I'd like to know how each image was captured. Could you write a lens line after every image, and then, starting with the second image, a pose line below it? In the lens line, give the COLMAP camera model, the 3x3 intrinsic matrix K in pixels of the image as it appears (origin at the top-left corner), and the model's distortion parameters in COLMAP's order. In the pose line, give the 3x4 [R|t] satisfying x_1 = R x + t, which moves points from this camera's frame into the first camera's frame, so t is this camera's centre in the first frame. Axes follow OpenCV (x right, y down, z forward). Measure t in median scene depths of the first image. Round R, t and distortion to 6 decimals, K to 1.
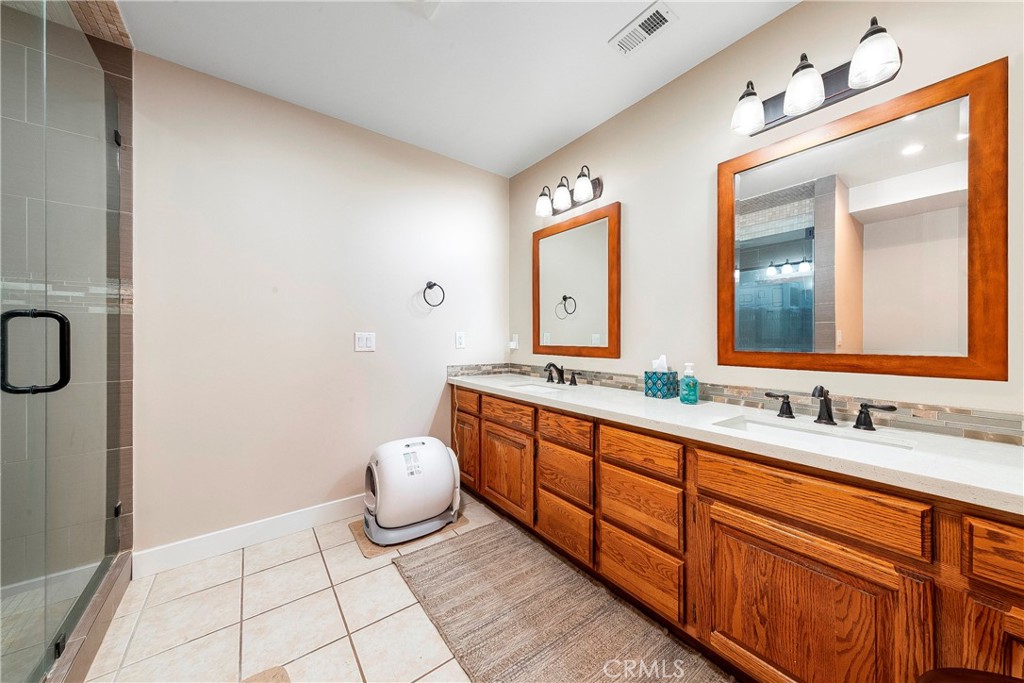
lens RADIAL K [[348.0, 0, 511.9], [0, 348.0, 337.9], [0, 0, 1]] dist [0.000022, -0.000001]
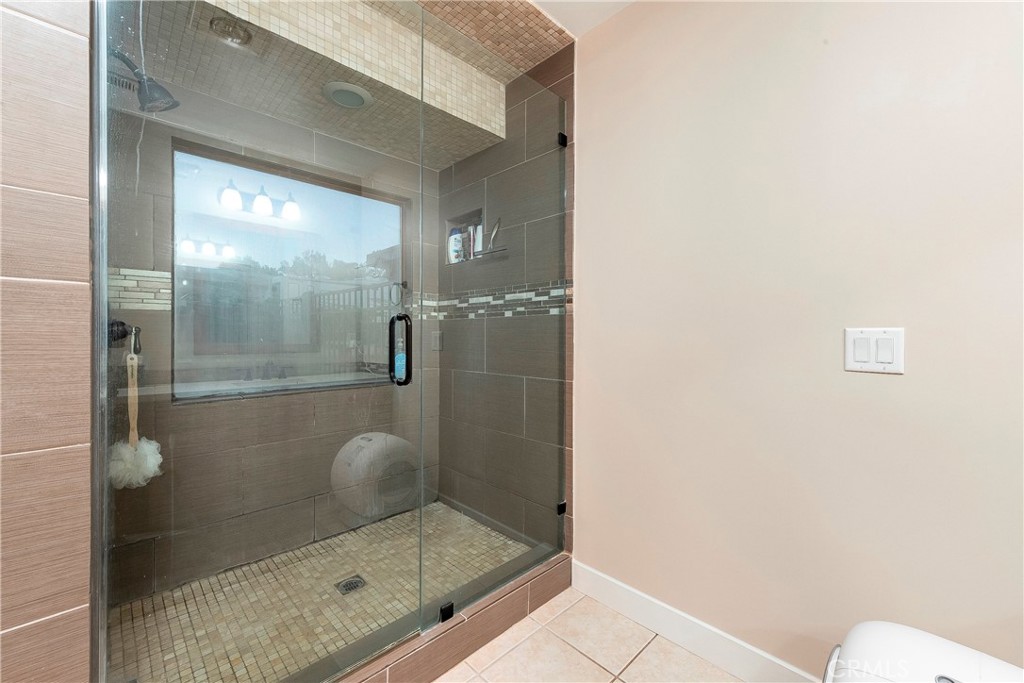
lens RADIAL K [[408.8, 0, 510.6], [0, 408.8, 338.0], [0, 0, 1]] dist [0.000843, 0.000053]
pose [[0.119335, 0.004449, -0.992844, 0.024954], [-0.002282, 0.999989, 0.004207, -0.005233], [0.992851, 0.001764, 0.119344, 0.691631]]
